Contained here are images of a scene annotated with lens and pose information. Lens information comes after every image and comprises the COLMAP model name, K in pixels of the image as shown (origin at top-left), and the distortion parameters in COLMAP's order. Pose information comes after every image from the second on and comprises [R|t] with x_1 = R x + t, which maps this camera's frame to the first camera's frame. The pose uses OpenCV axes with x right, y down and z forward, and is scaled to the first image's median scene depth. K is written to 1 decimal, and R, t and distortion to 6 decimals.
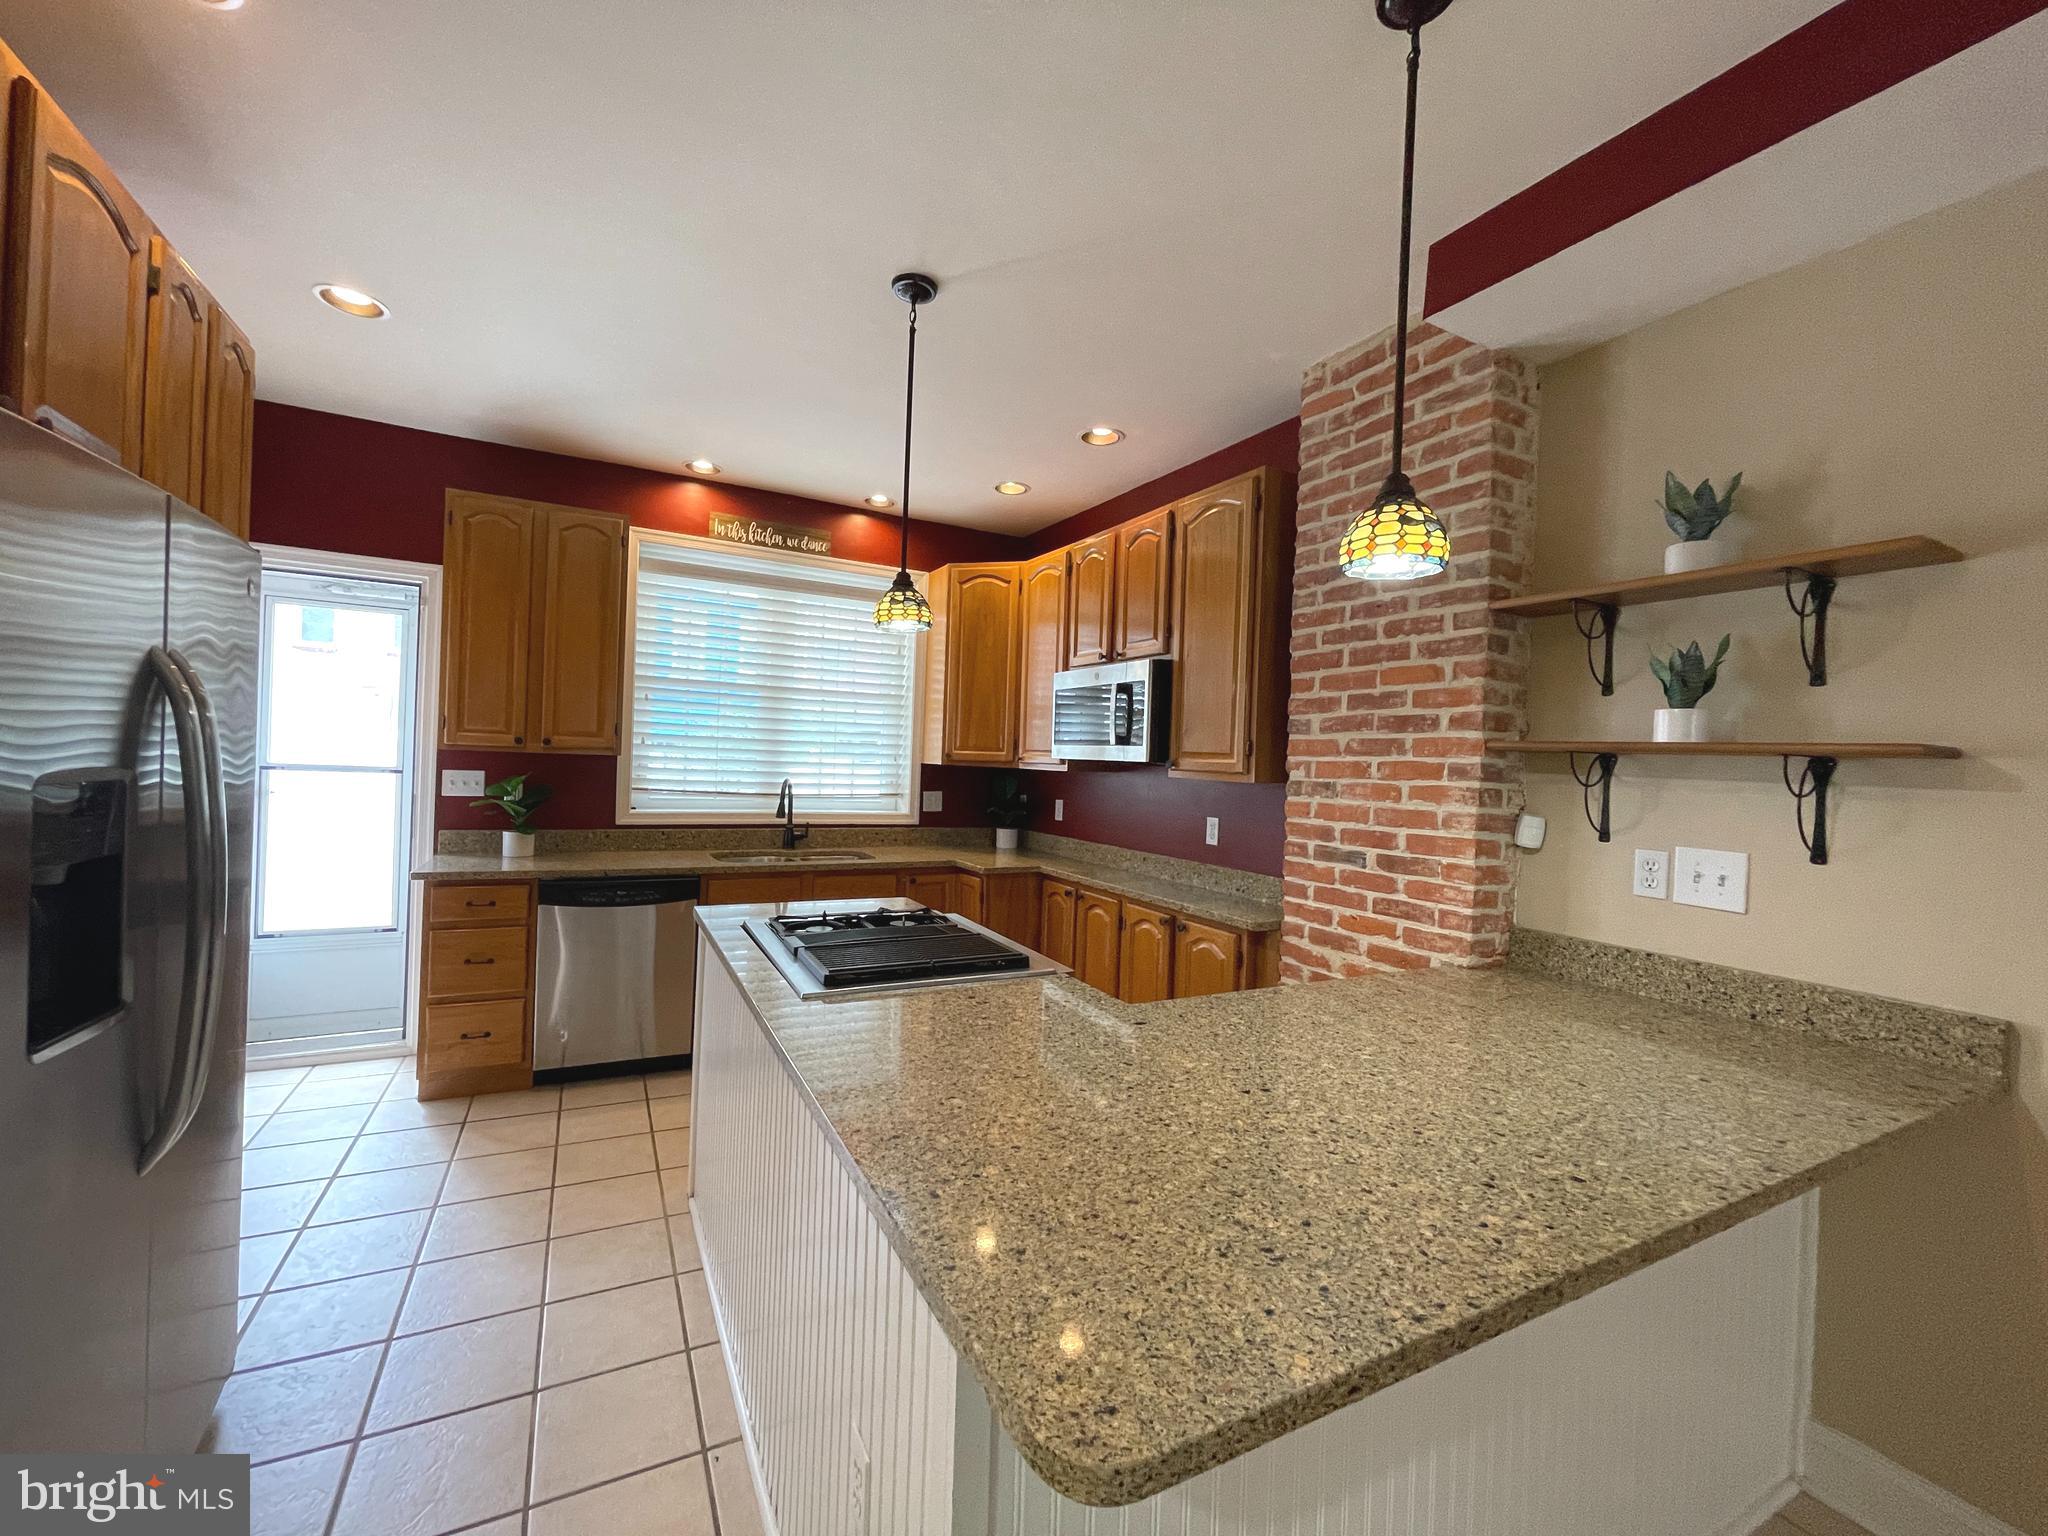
lens RADIAL K [[829.1, 0, 1021.9], [0, 829.1, 764.7], [0, 0, 1]] dist [-0.003497, 0.000941]
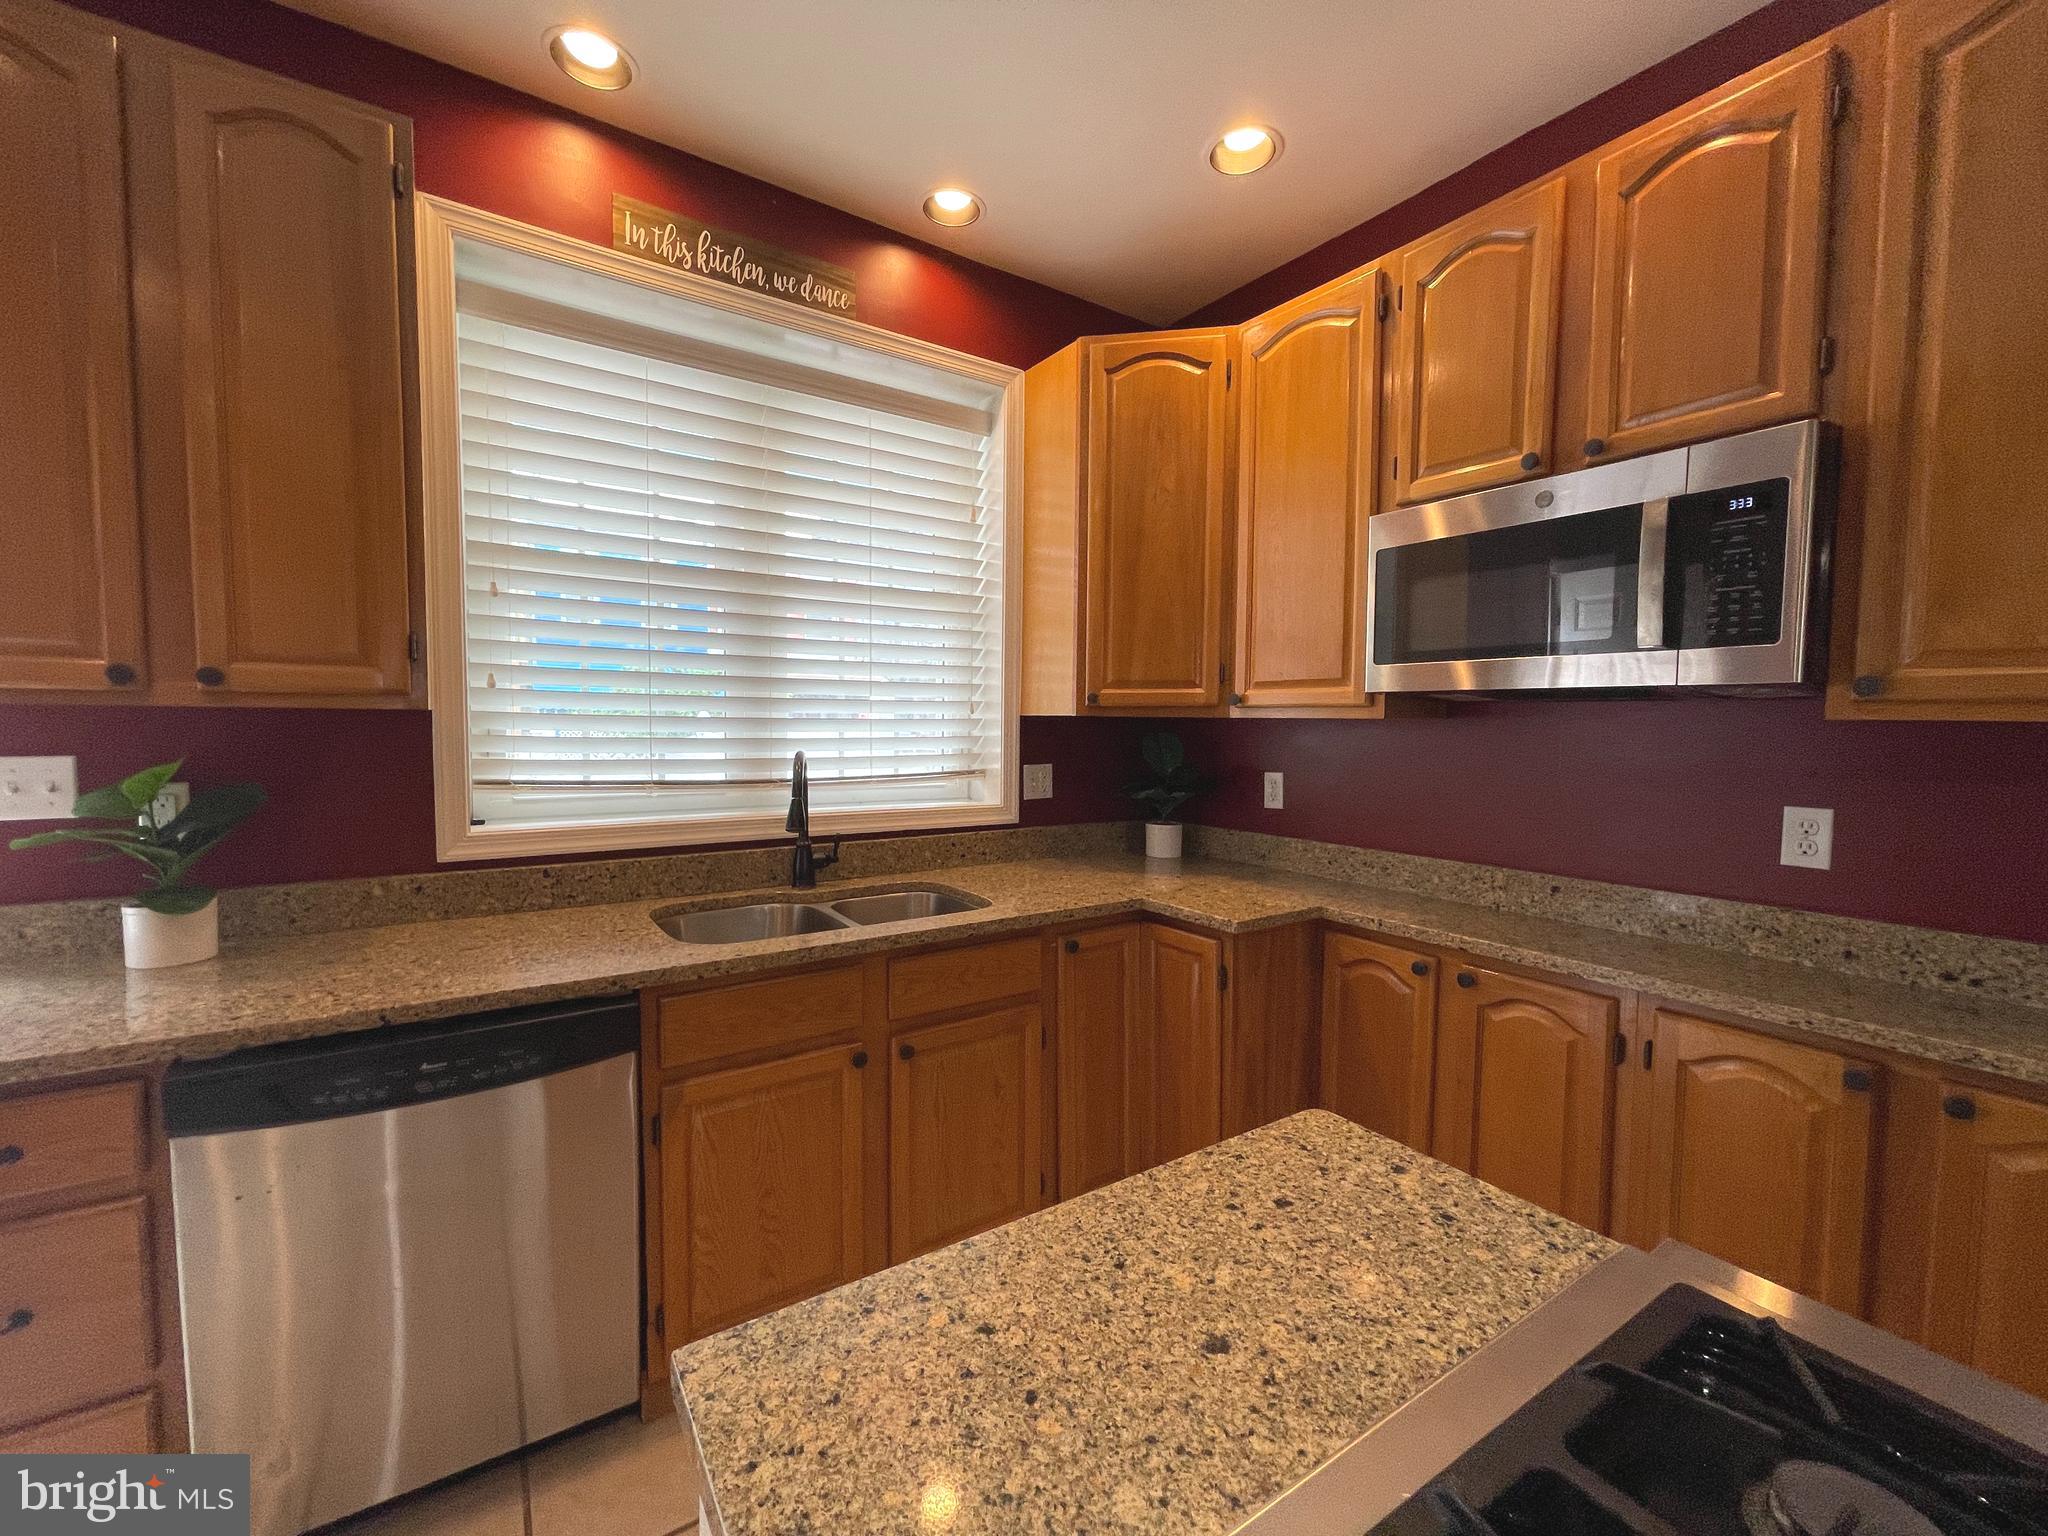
lens RADIAL K [[829.1, 0, 1016.9], [0, 829.1, 763.3], [0, 0, 1]] dist [-0.003497, 0.000941]
pose [[0.994576, -0.033142, 0.098596, -0.315416], [0.028443, 0.998409, 0.048690, 0.006096], [-0.100053, -0.045622, 0.993936, 0.760890]]
